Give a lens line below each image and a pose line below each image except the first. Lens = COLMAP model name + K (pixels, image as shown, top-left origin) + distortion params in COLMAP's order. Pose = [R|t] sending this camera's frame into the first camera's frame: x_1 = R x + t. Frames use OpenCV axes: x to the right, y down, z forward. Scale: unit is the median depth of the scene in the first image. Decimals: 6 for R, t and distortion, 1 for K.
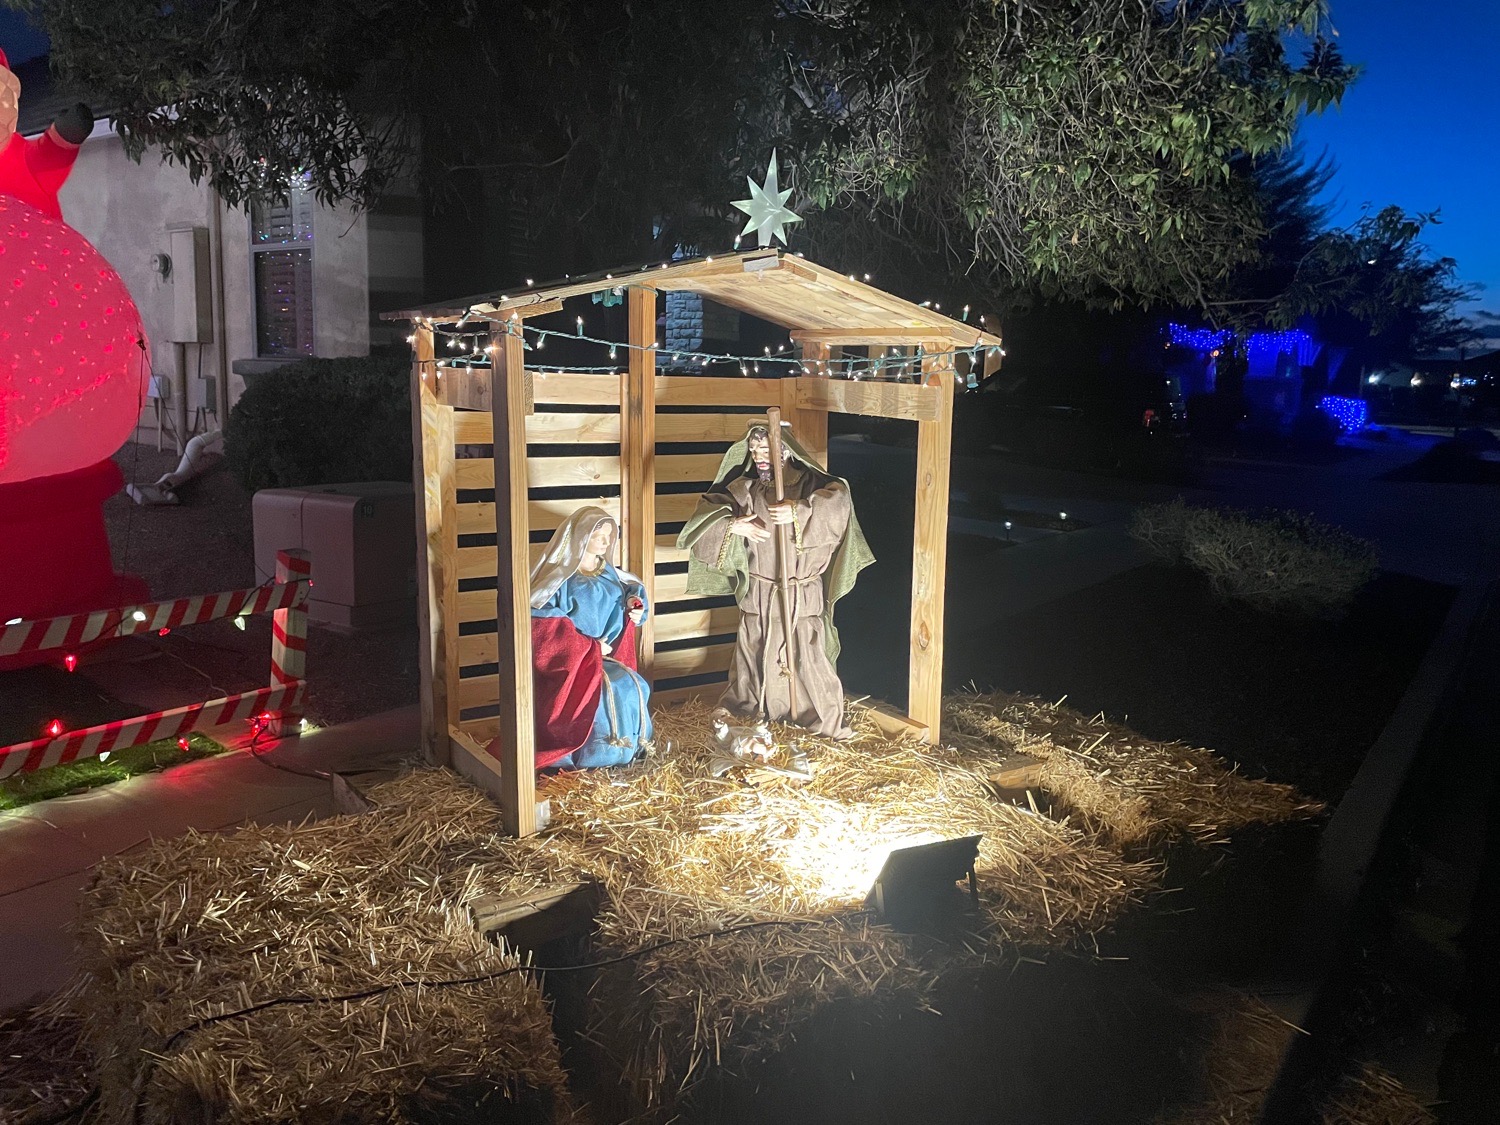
lens RADIAL K [[1120.6, 0, 750.0], [0, 1120.6, 562.5], [0, 0, 1]] dist [0.003212, -0.006549]
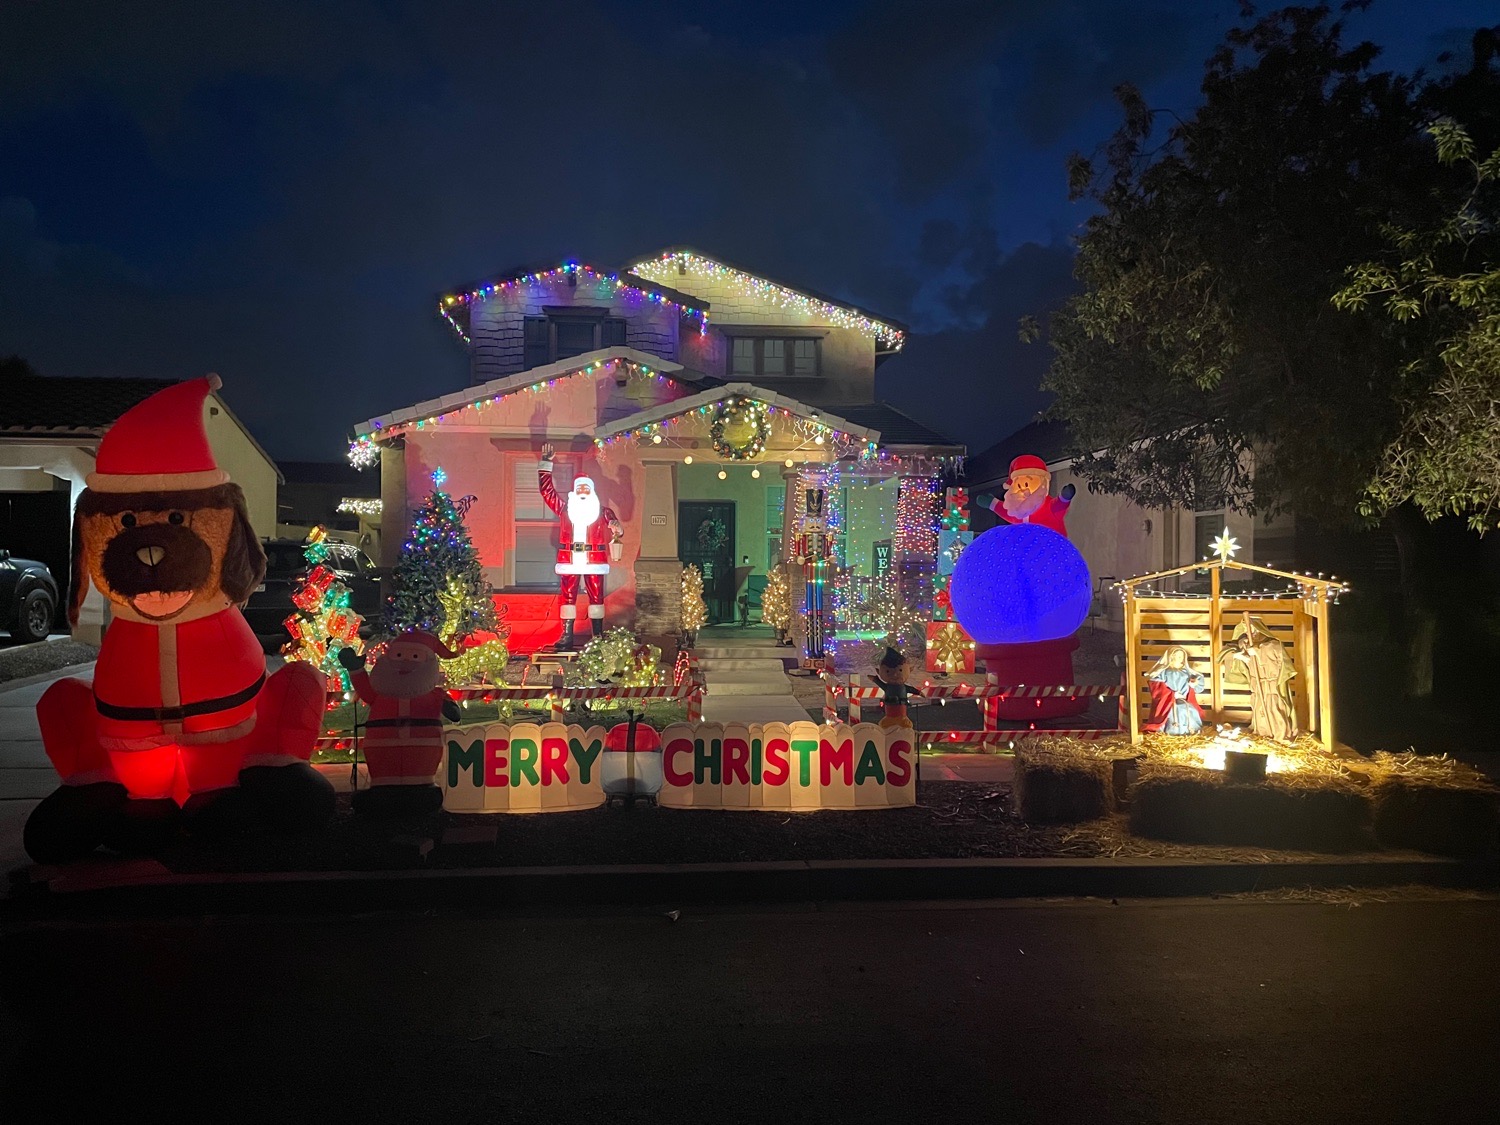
lens RADIAL K [[1120.6, 0, 750.0], [0, 1120.6, 562.5], [0, 0, 1]] dist [0.003212, -0.006549]
pose [[0.625472, -0.030268, -0.779659, 1.332448], [-0.109165, 0.986024, -0.125856, 0.208649], [0.772572, 0.163831, 0.613427, -1.548976]]
